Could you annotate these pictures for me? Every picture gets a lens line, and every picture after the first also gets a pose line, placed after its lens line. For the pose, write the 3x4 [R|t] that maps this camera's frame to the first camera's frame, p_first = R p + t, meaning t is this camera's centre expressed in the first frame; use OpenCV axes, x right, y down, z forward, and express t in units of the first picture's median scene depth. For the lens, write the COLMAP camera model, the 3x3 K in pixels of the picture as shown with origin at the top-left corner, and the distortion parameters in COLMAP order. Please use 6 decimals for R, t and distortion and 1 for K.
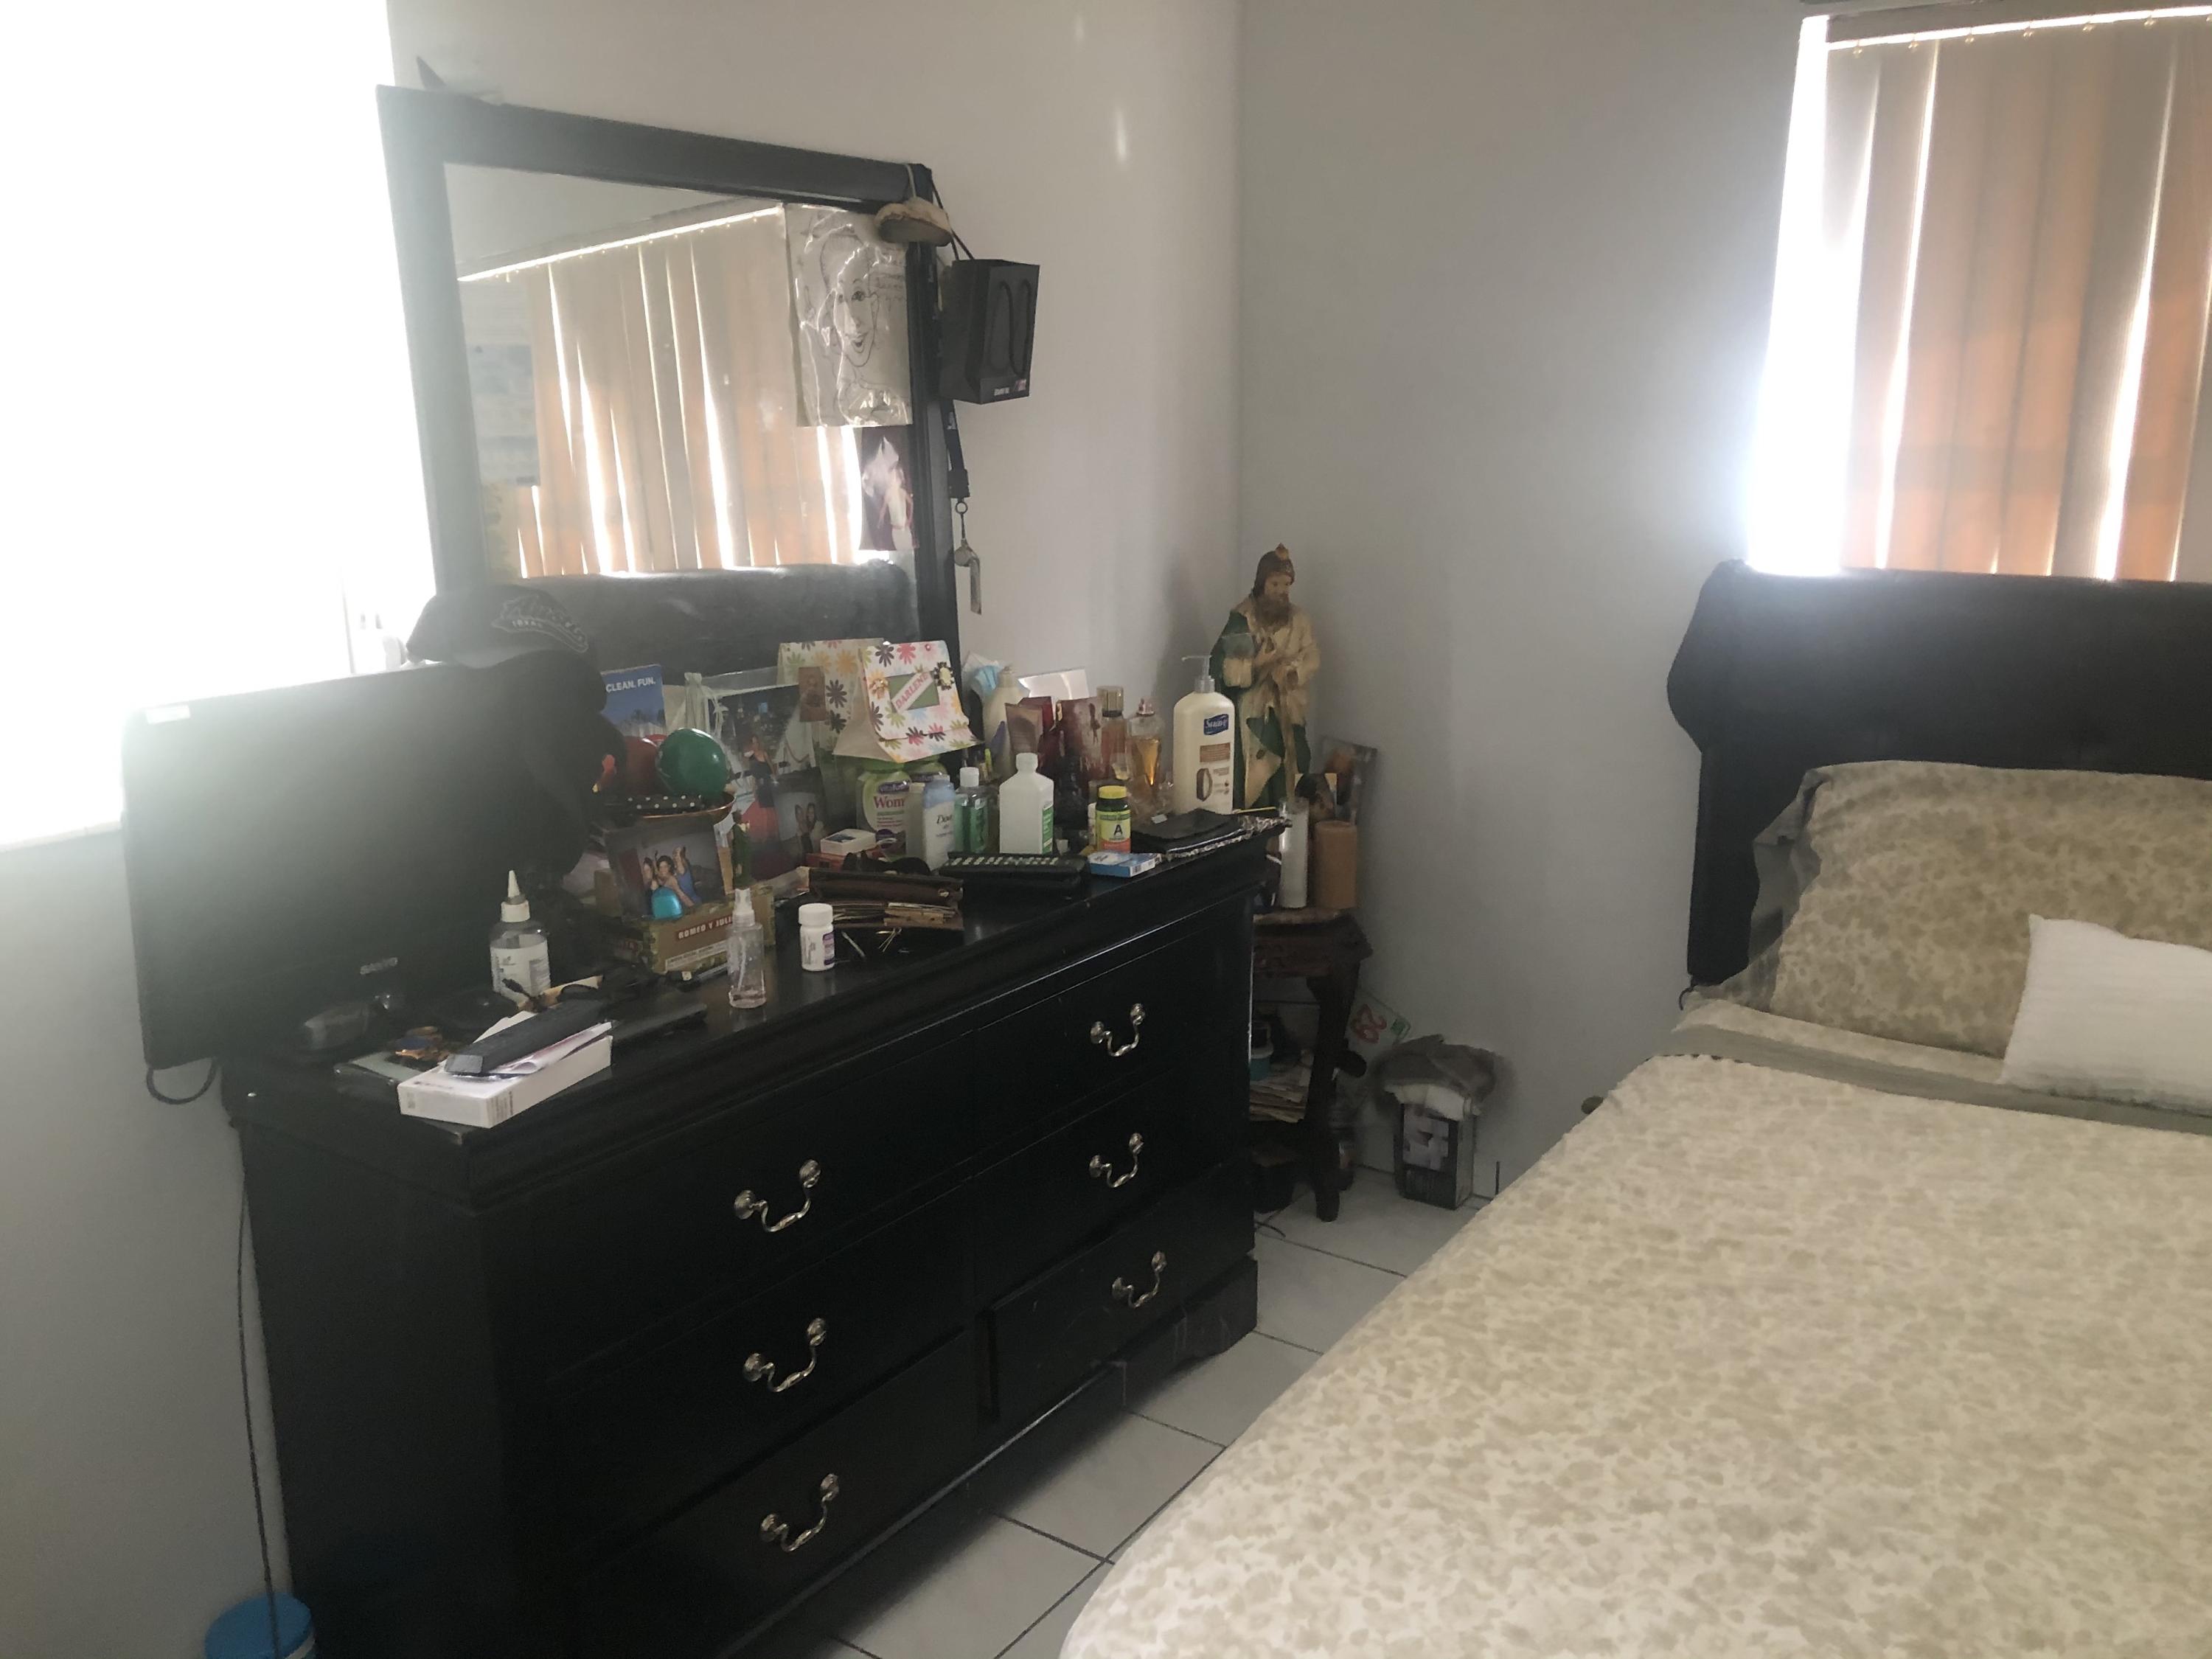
lens RADIAL K [[1808.9, 0, 1080.6], [0, 1808.9, 833.2], [0, 0, 1]] dist [0.030699, -0.045254]
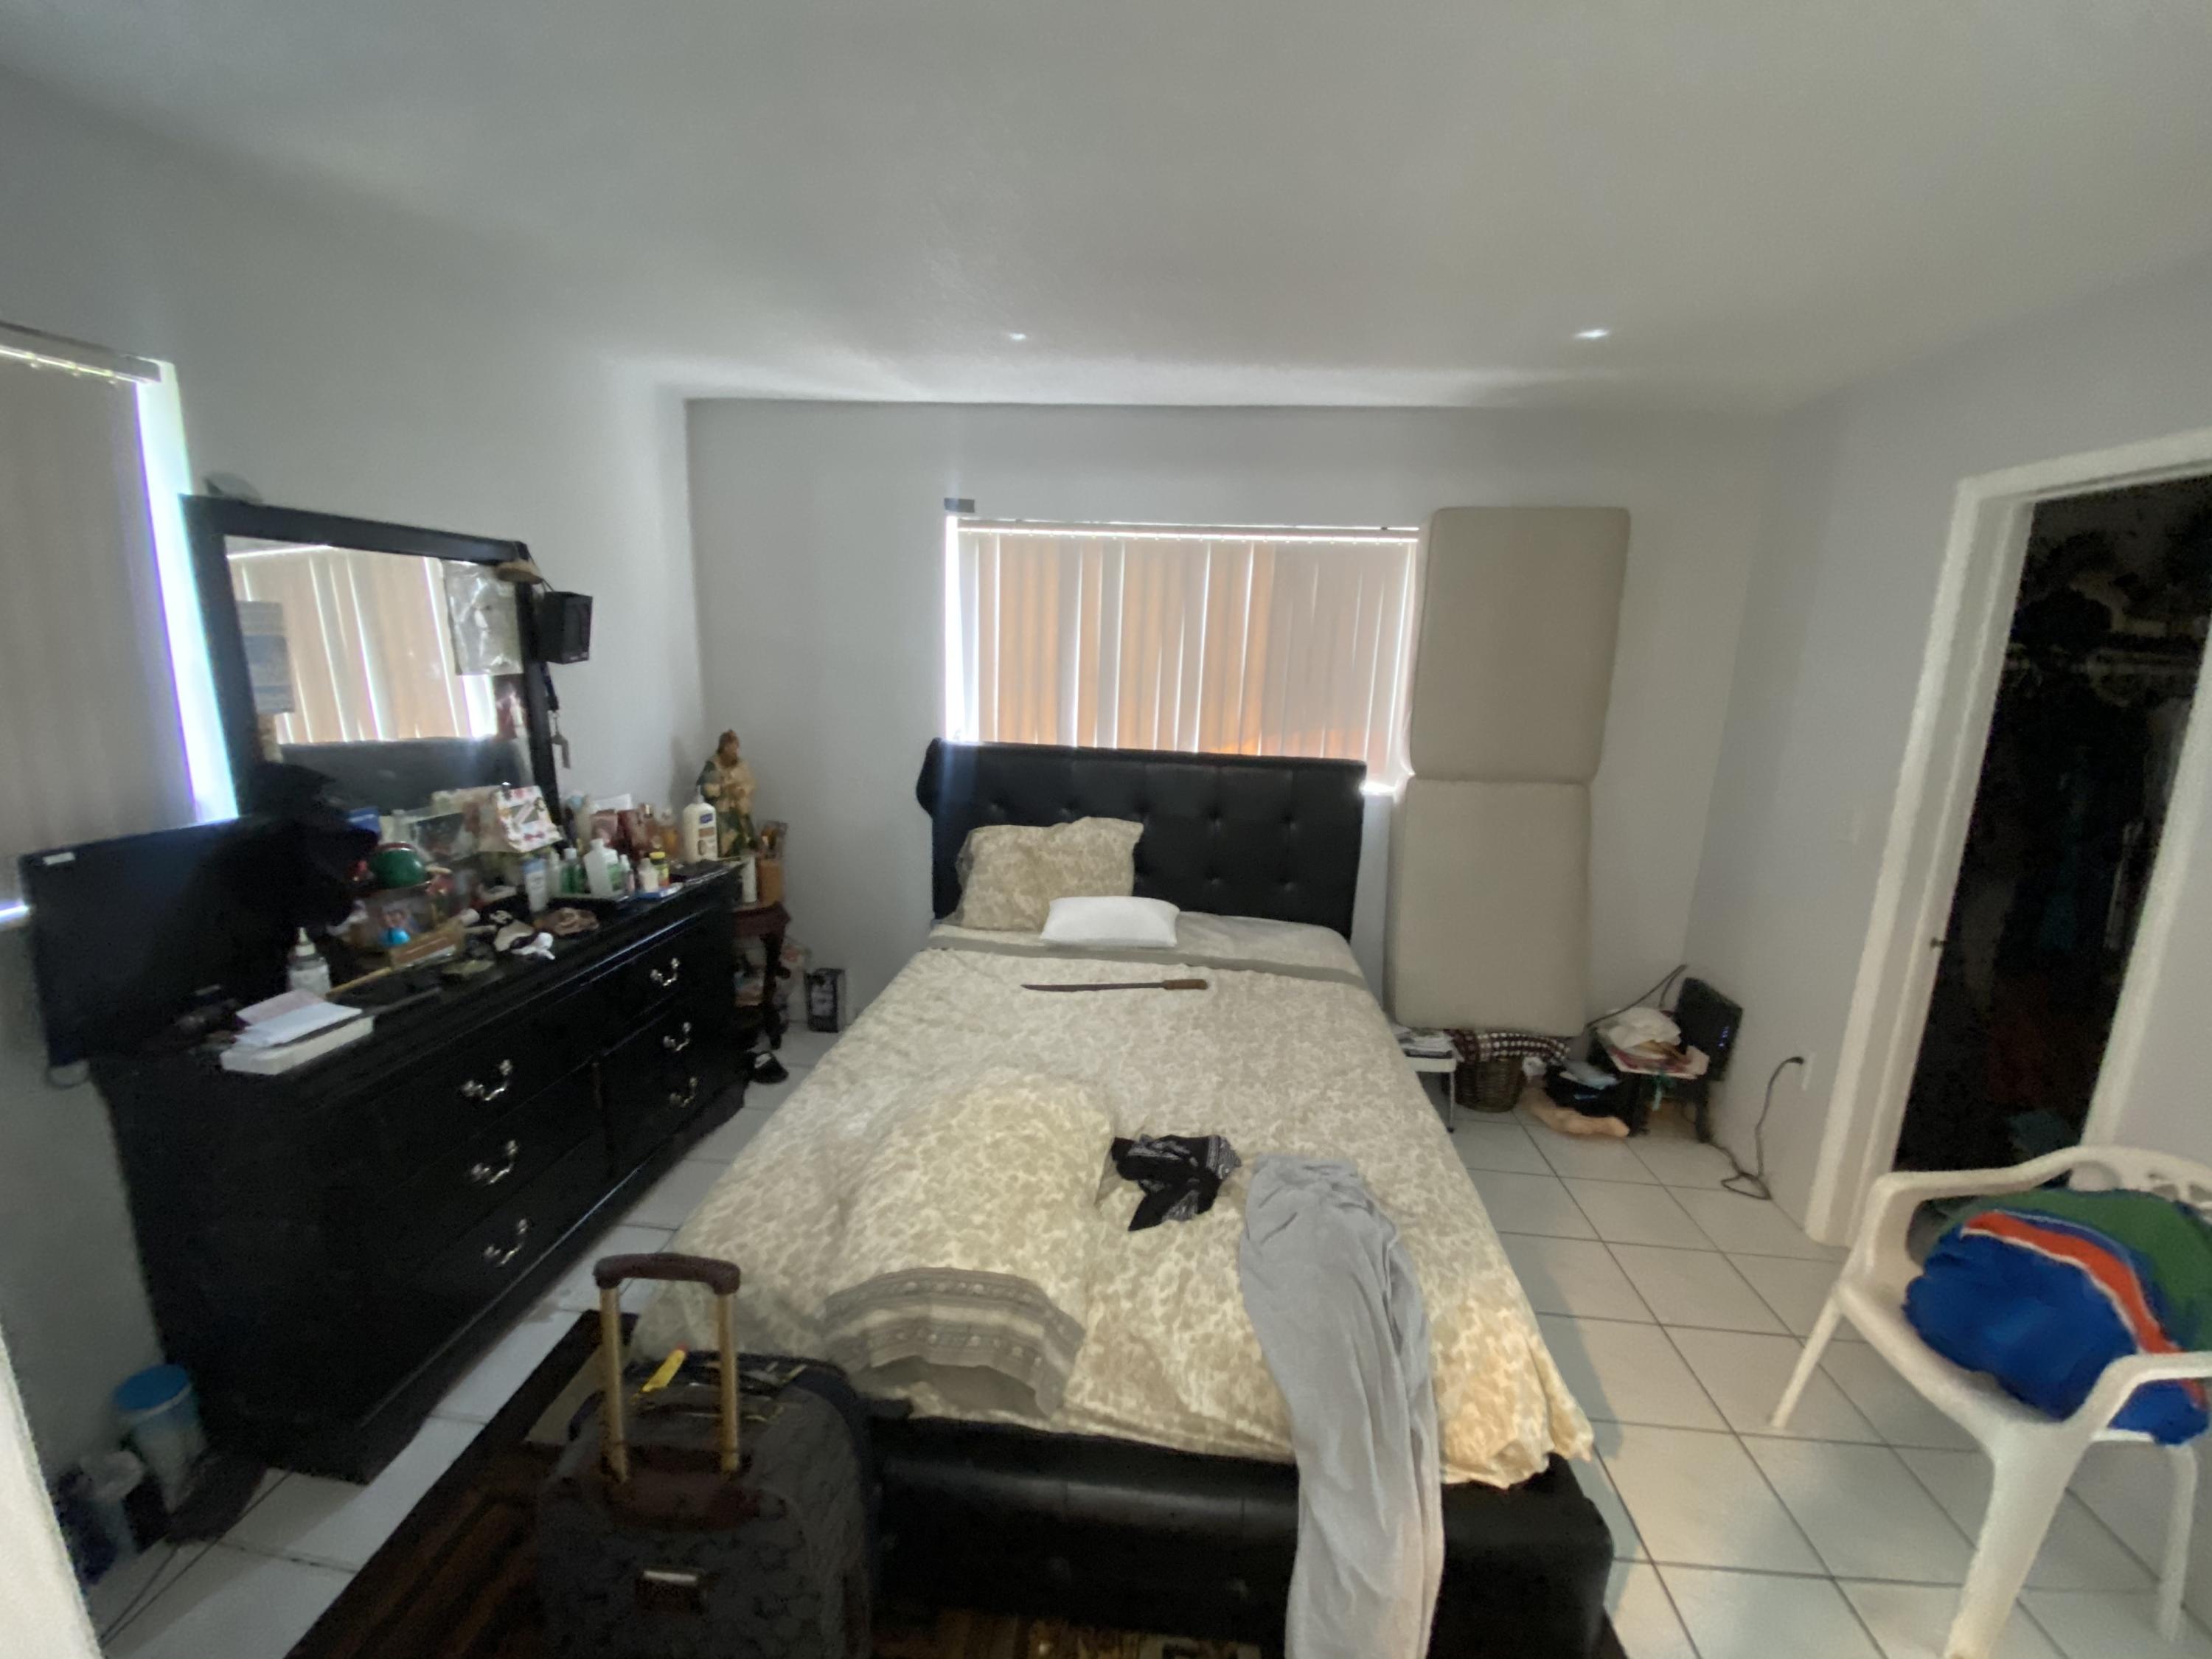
lens RADIAL K [[888.0, 0, 1114.2], [0, 888.0, 832.4], [0, 0, 1]] dist [0.028886, -0.026203]
pose [[0.863620, -0.065035, 0.499931, -0.035056], [0.074927, 0.997189, 0.000289, -0.009548], [-0.498544, 0.037209, 0.866065, -0.125192]]
